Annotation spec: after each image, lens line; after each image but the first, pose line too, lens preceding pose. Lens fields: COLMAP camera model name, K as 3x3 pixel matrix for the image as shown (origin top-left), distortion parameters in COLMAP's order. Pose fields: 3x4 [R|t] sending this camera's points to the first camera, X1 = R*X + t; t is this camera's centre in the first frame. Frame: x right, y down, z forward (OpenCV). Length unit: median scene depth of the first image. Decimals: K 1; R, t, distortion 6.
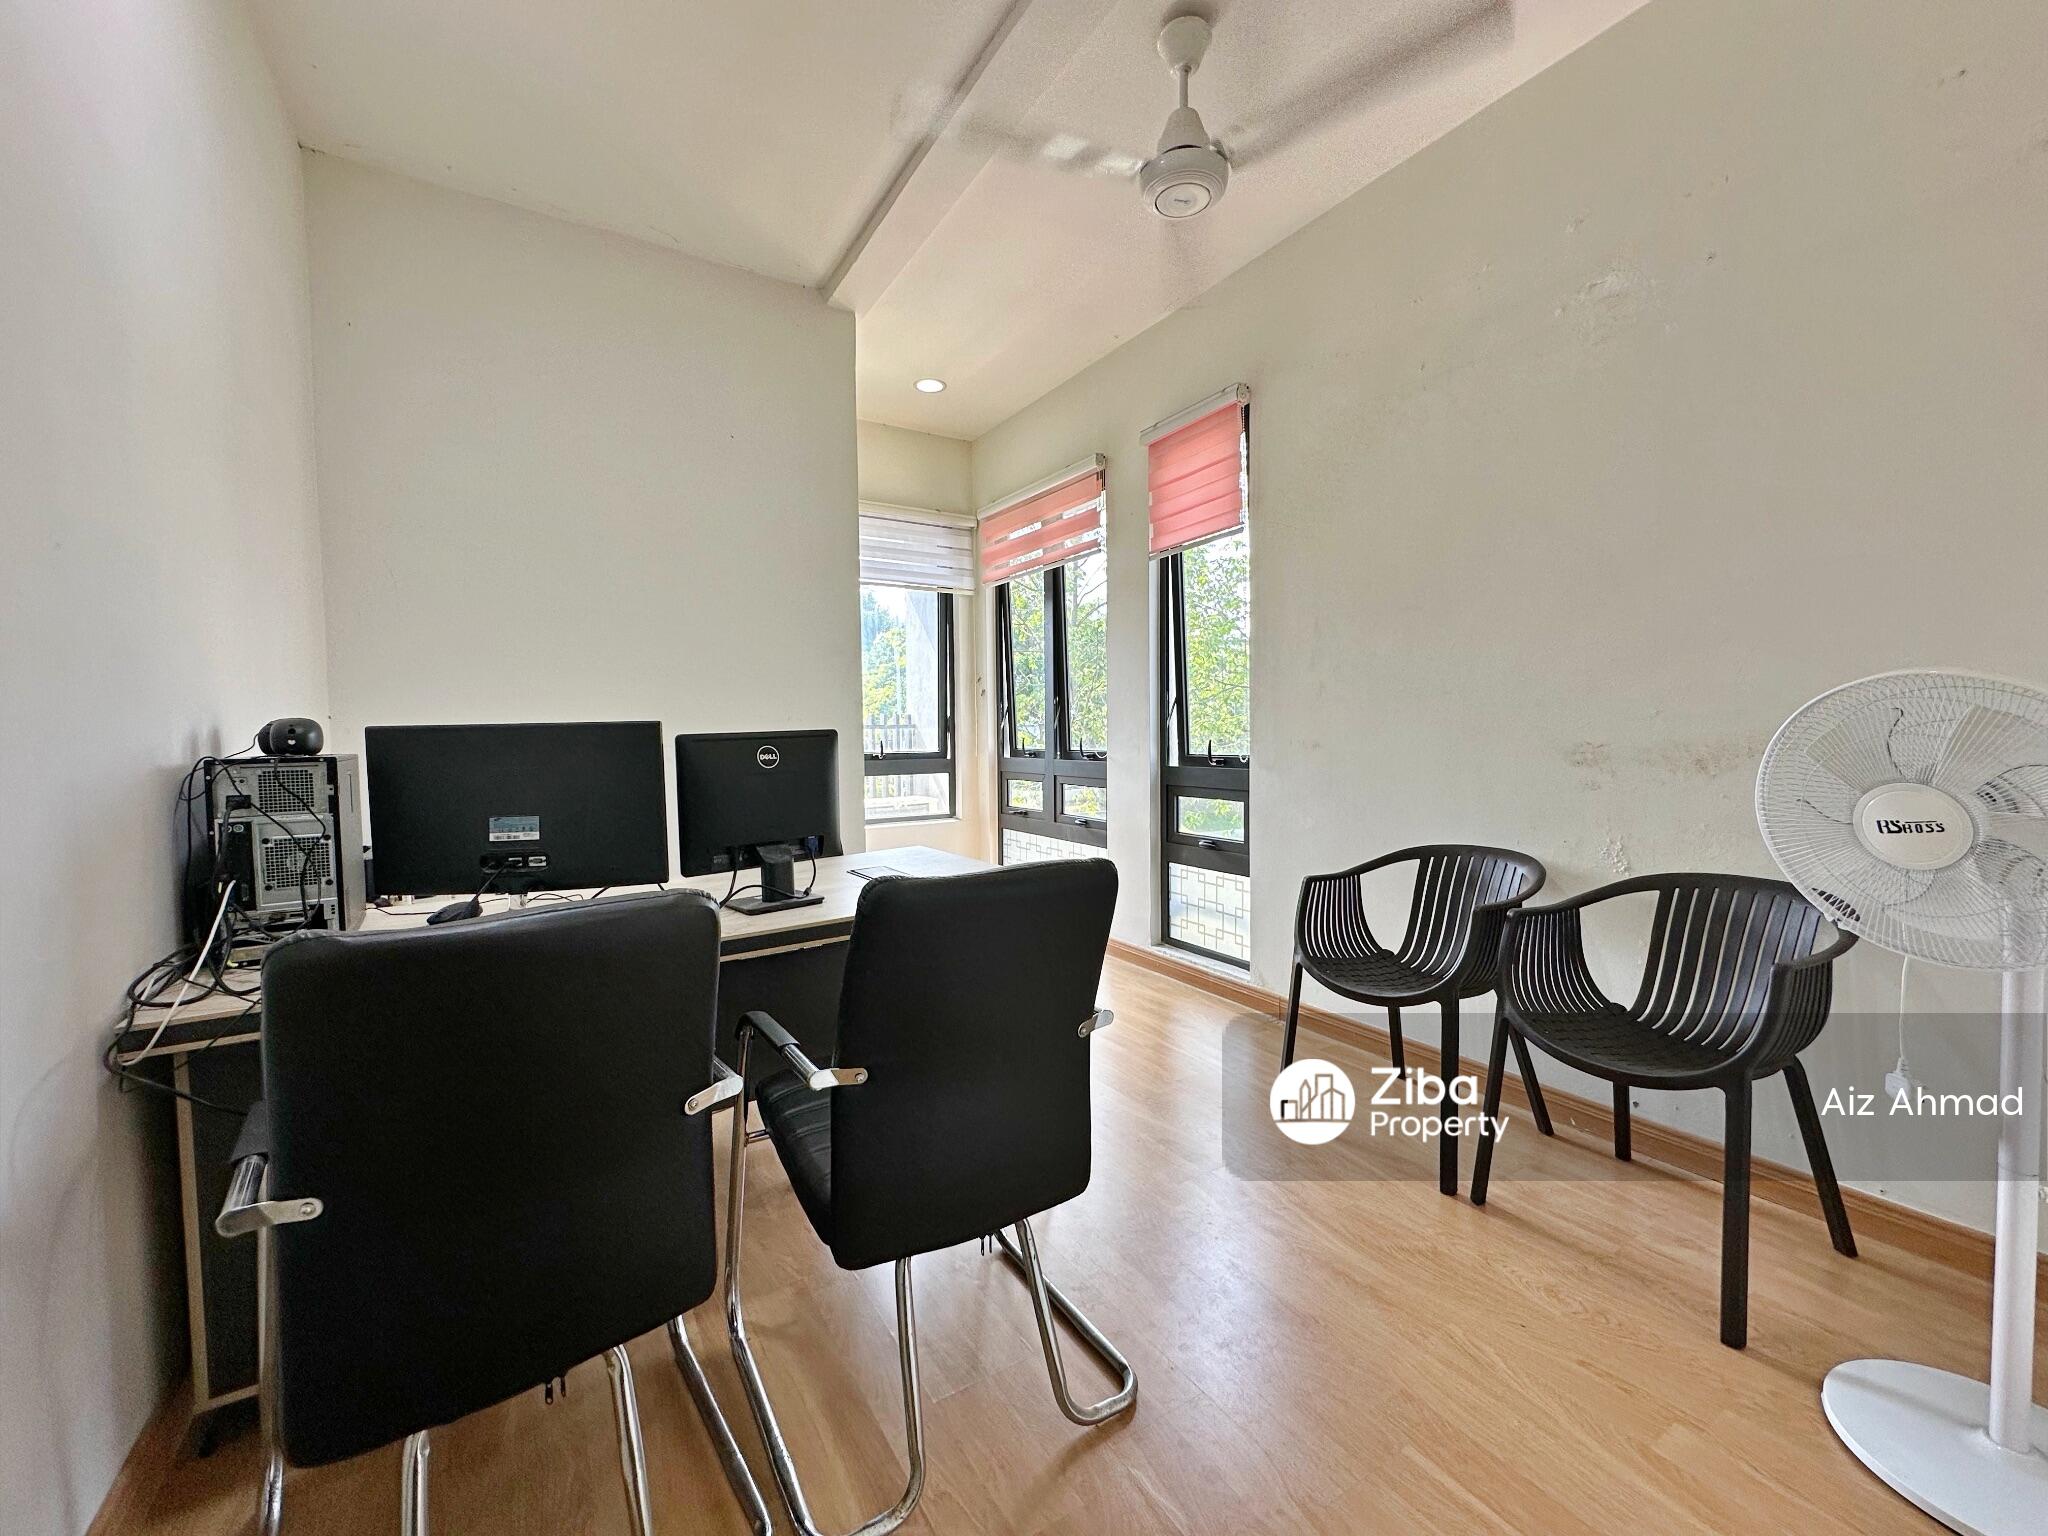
lens RADIAL K [[822.1, 0, 1022.2], [0, 822.1, 769.0], [0, 0, 1]] dist [-0.003114, 0.001101]
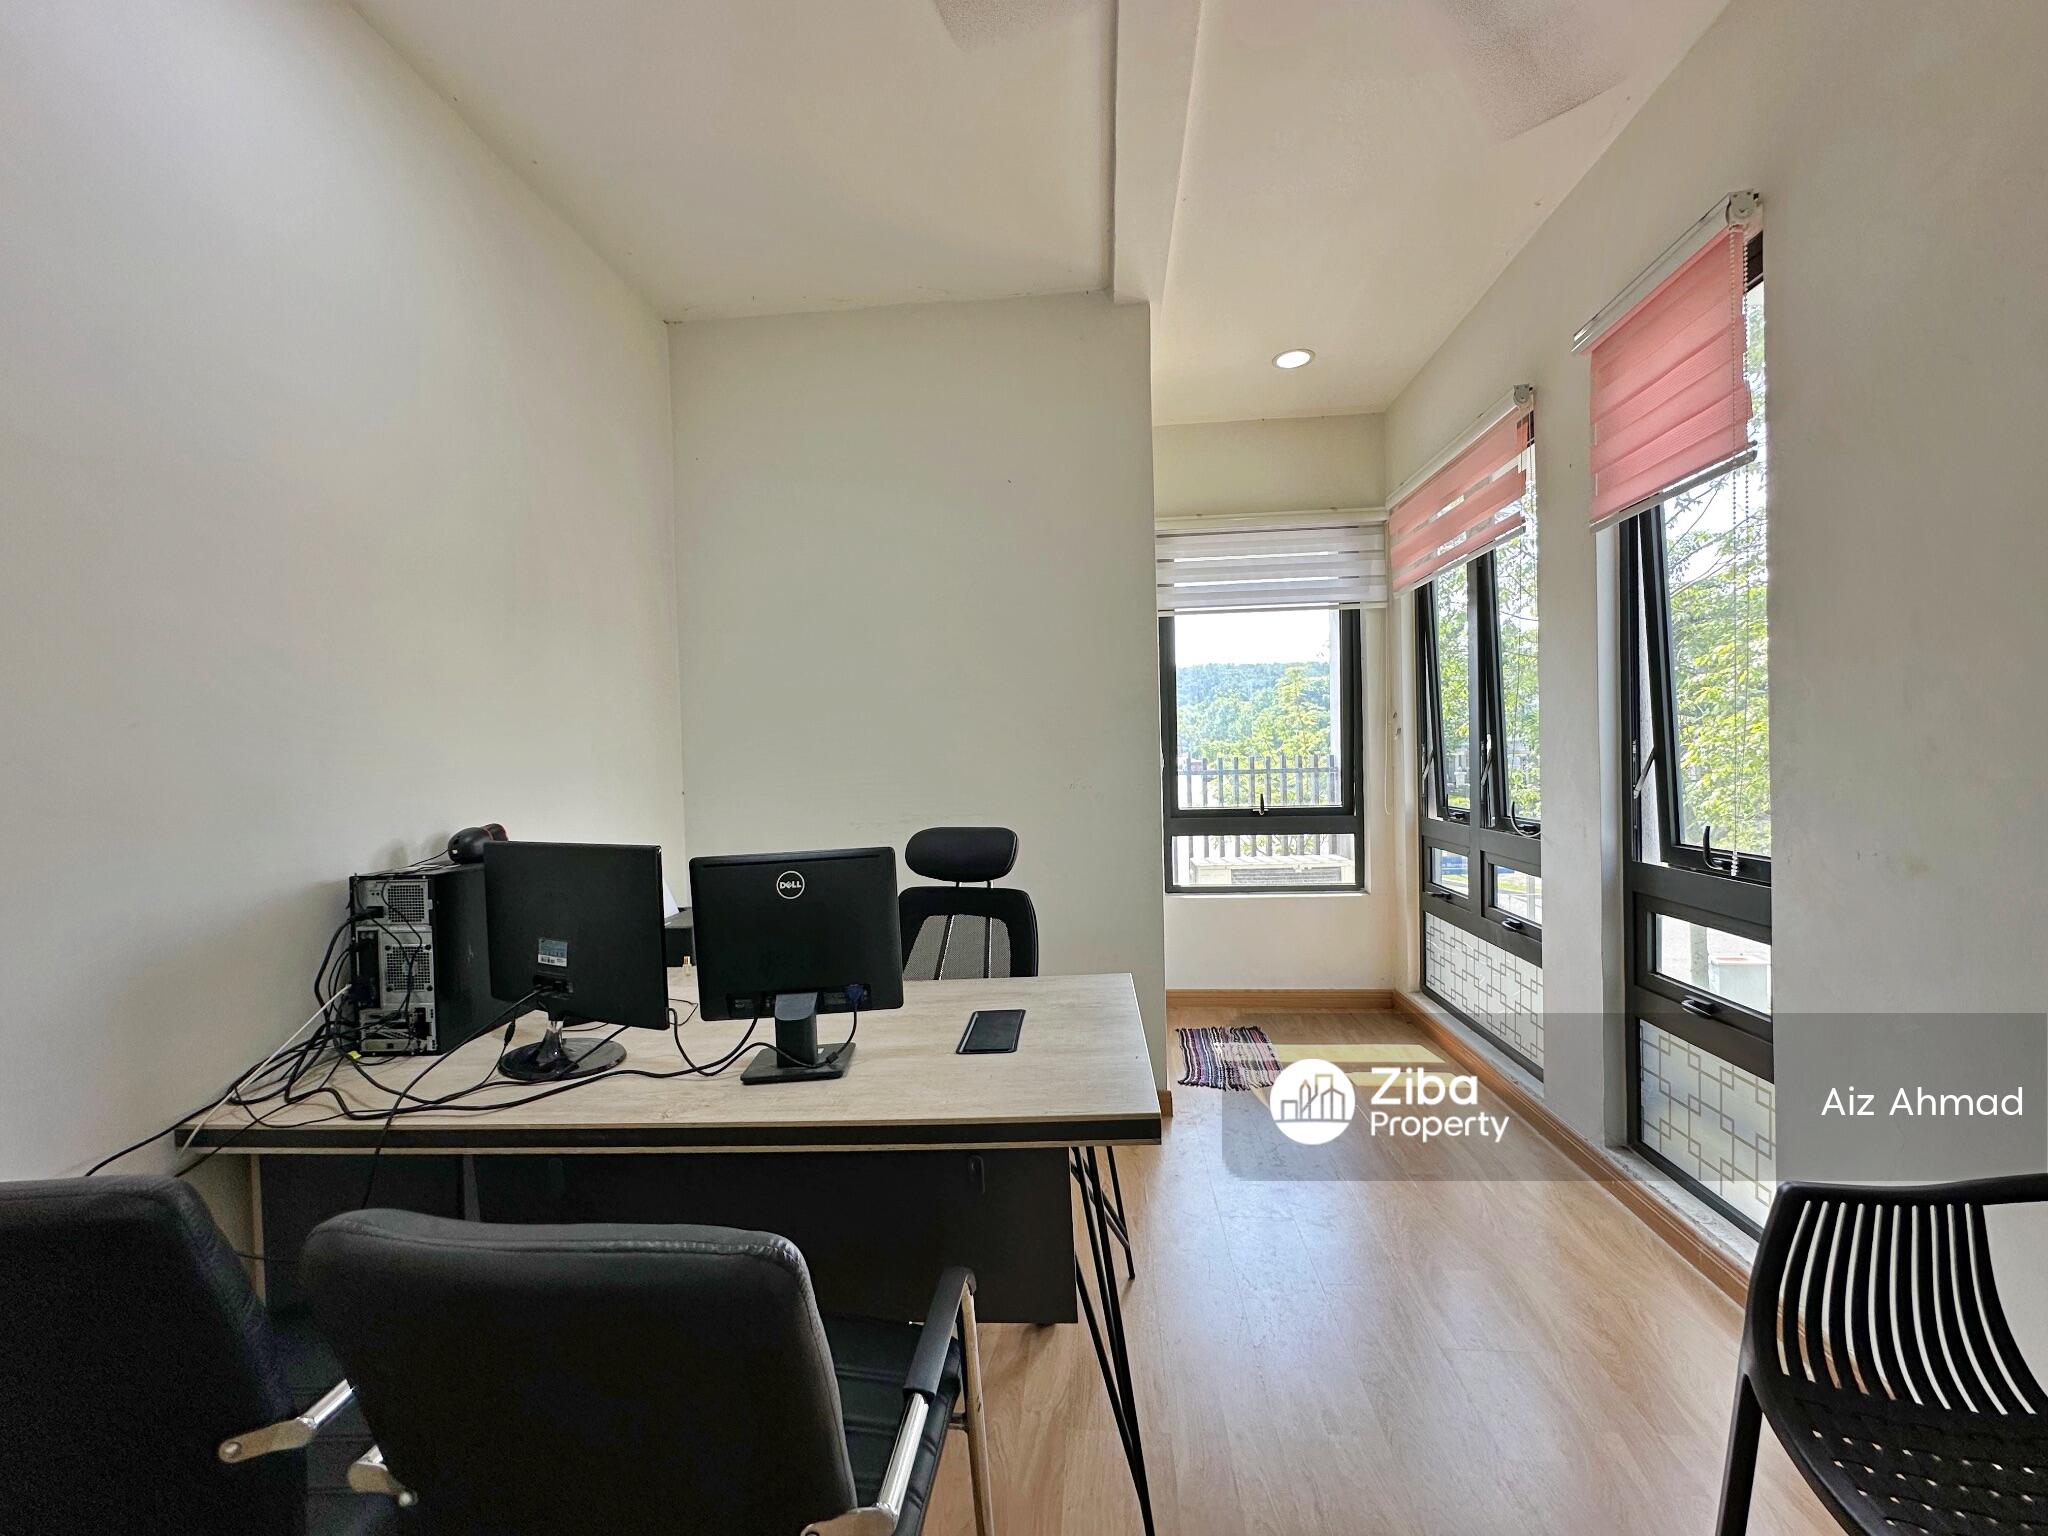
lens RADIAL K [[825.0, 0, 1024.0], [0, 825.0, 768.0], [0, 0, 1]] dist [0.007597, 0.000244]
pose [[0.802193, 0.000565, -0.597064, 0.179300], [-0.011535, 0.999828, -0.014552, -0.058919], [0.596953, 0.018561, 0.802061, 0.227023]]
